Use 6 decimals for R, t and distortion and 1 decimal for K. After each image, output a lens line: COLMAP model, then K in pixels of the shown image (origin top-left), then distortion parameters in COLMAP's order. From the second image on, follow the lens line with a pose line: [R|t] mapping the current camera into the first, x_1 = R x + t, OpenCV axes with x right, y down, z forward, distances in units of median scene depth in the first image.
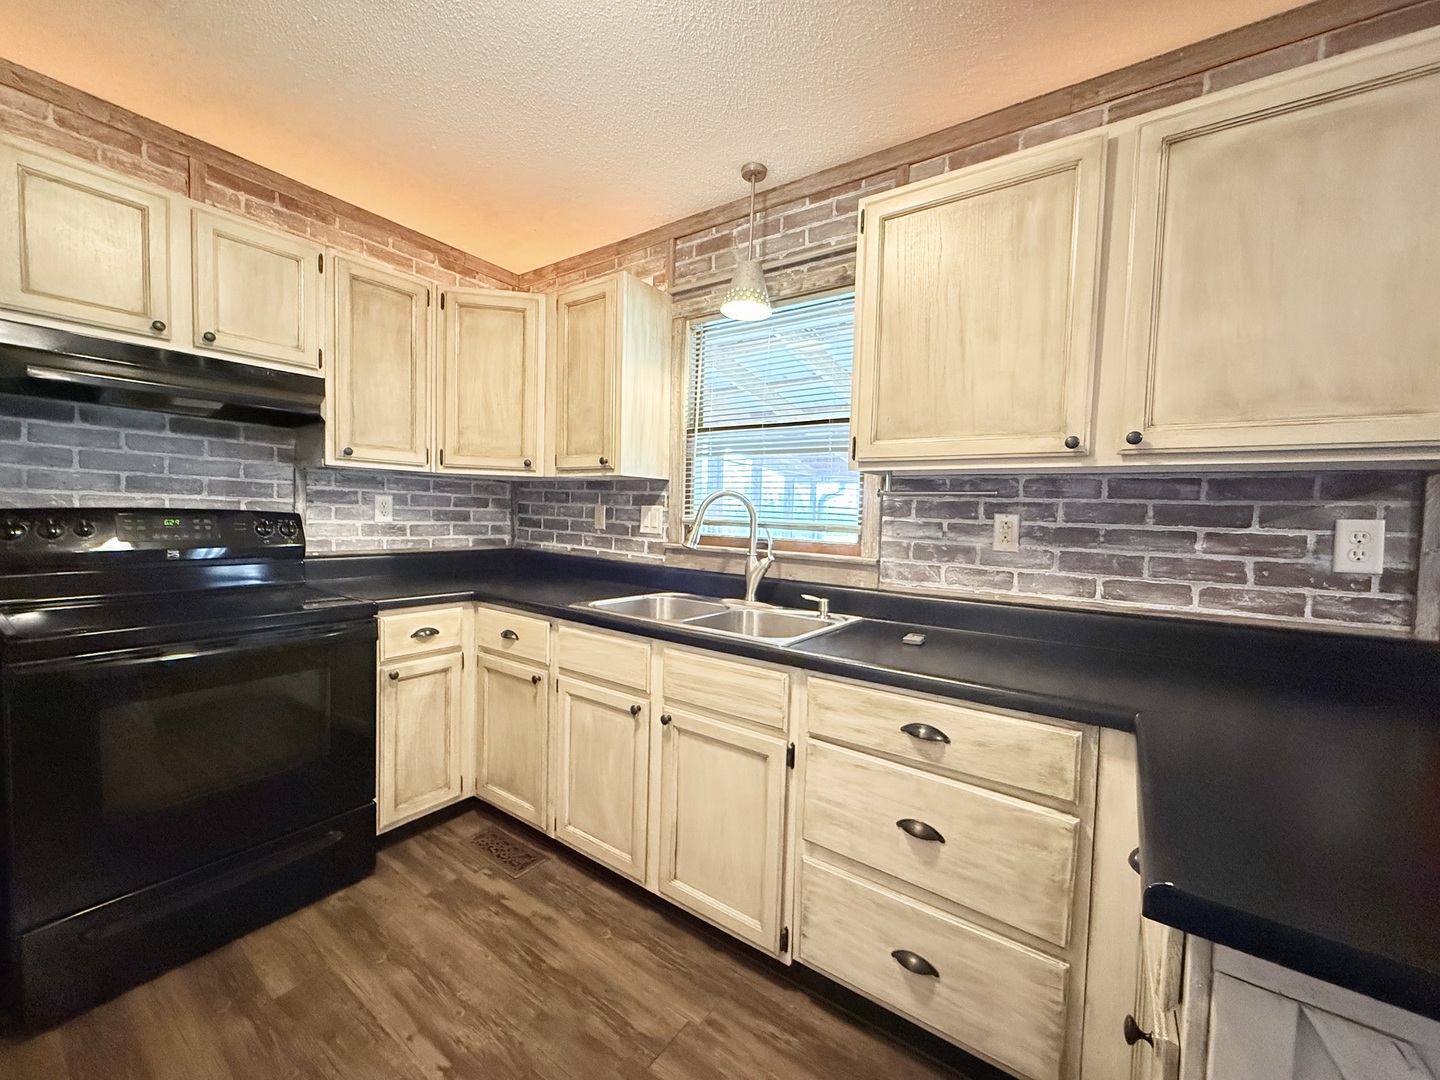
lens RADIAL K [[570.5, 0, 713.5], [0, 570.5, 541.1], [0, 0, 1]] dist [-0.002863, -0.000106]
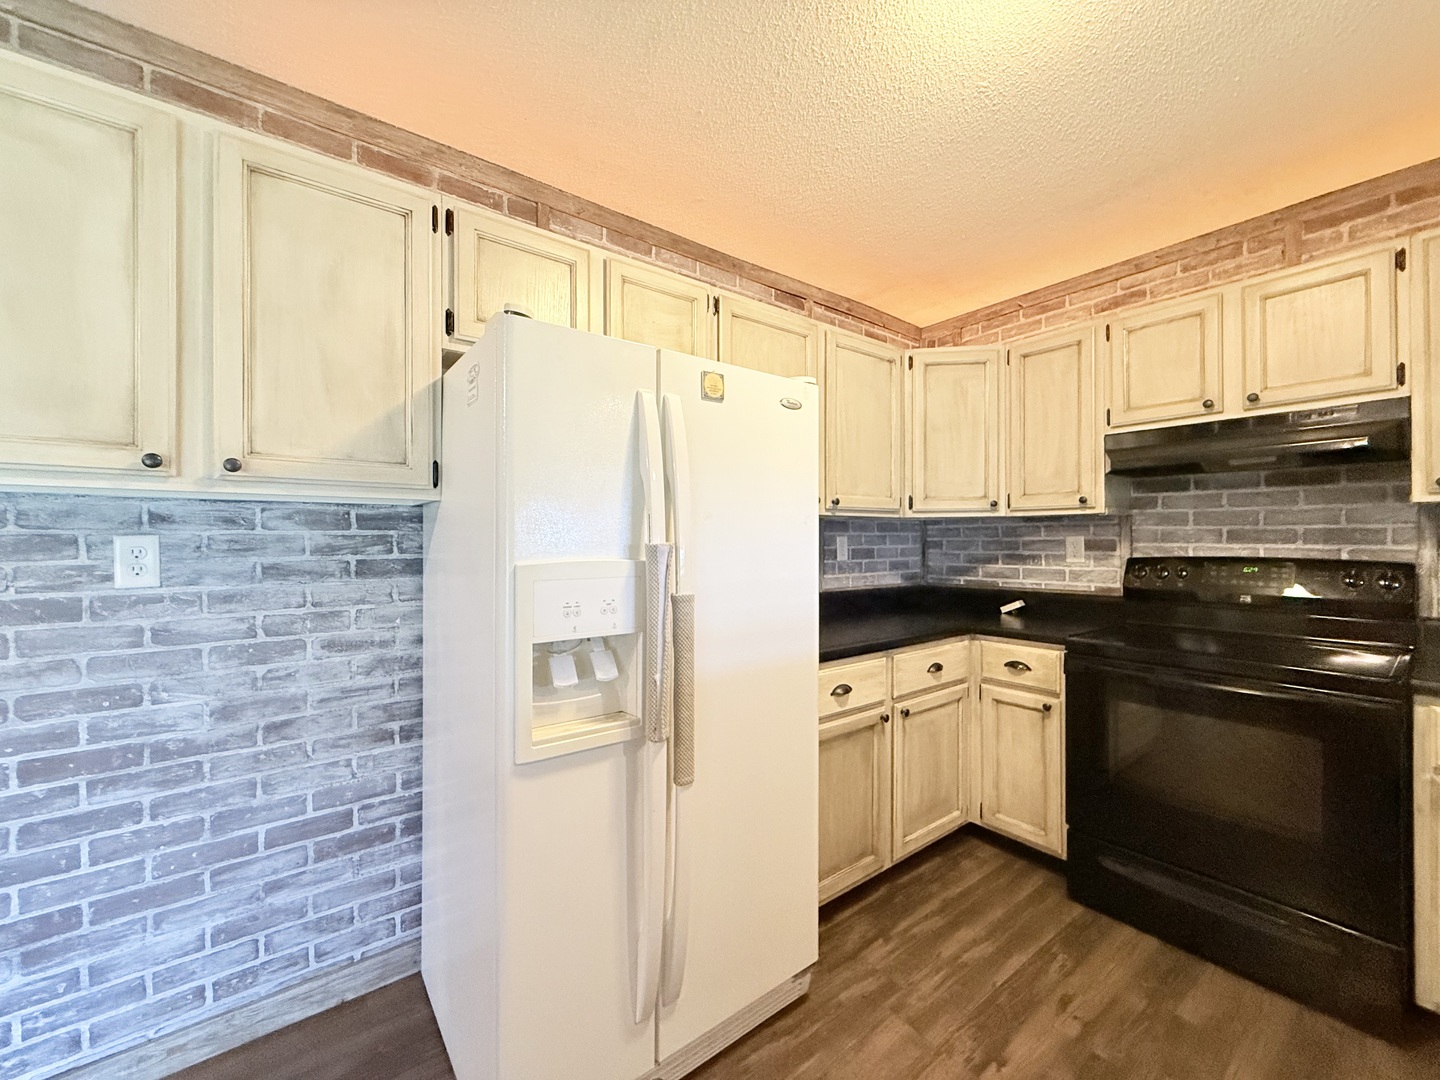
lens RADIAL K [[570.5, 0, 714.0], [0, 570.5, 540.5], [0, 0, 1]] dist [-0.002863, -0.000106]
pose [[-0.298698, -0.030297, -0.953867, 0.384033], [-0.055657, 0.998348, -0.014281, -0.015239], [0.952723, 0.048824, -0.299890, 0.321114]]
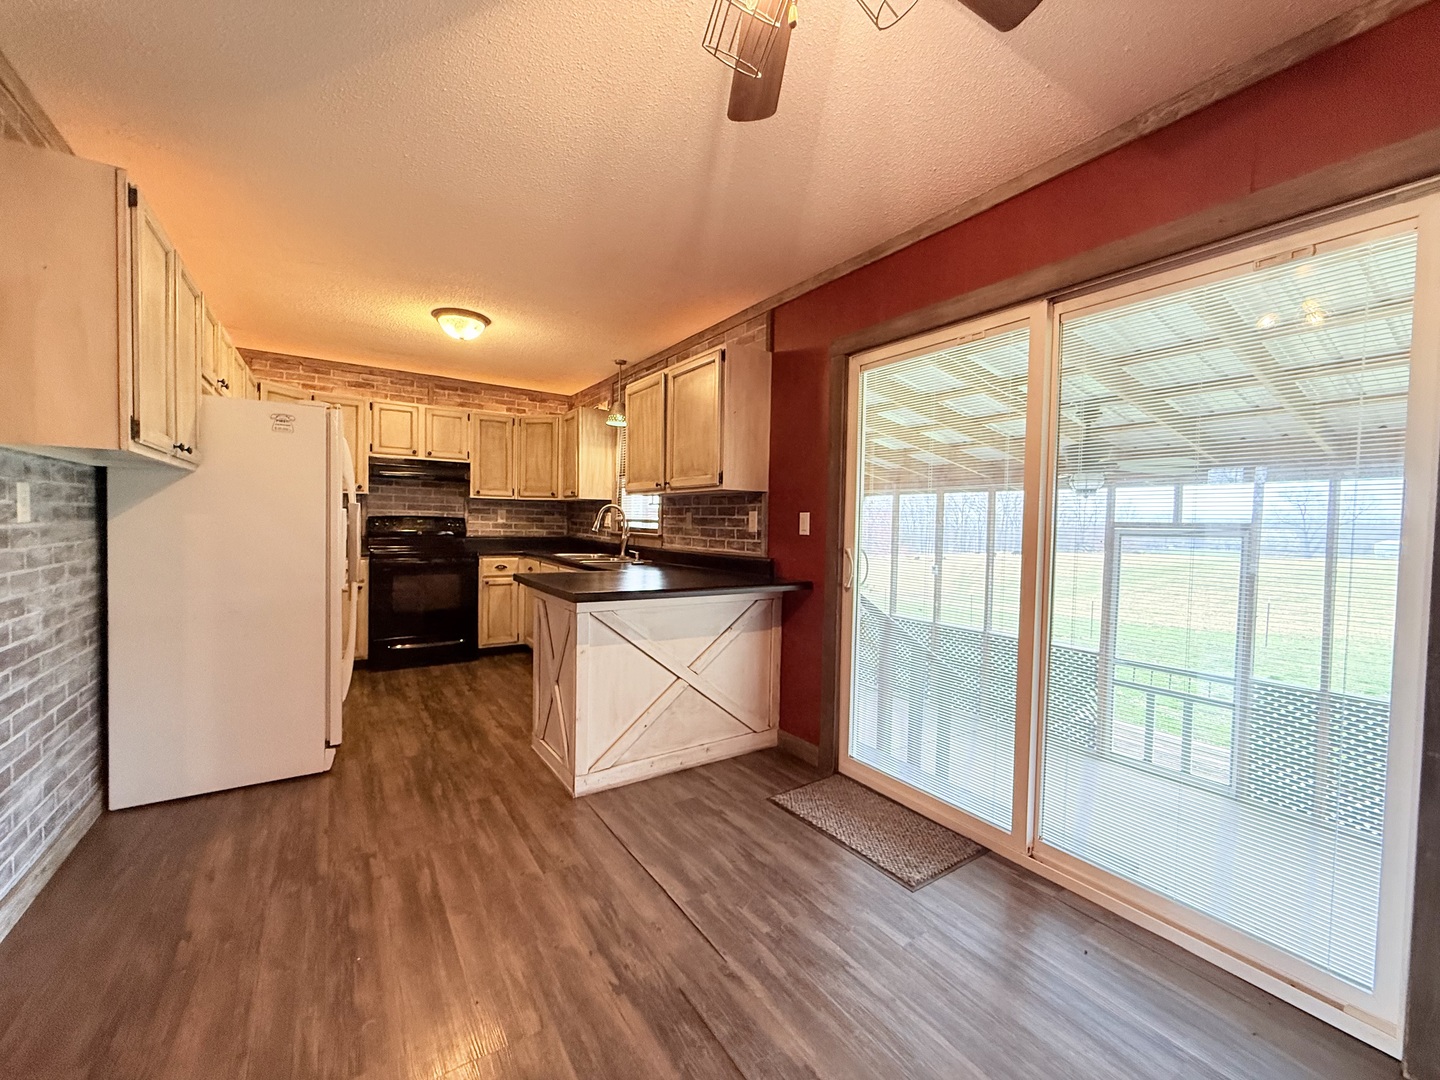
lens RADIAL K [[570.5, 0, 712.9], [0, 570.5, 539.6], [0, 0, 1]] dist [-0.002863, -0.000106]
pose [[0.931737, 0.001031, -0.363134, 1.233604], [-0.011580, 0.999572, -0.026874, 0.103909], [0.362950, 0.029244, 0.931349, -0.938950]]
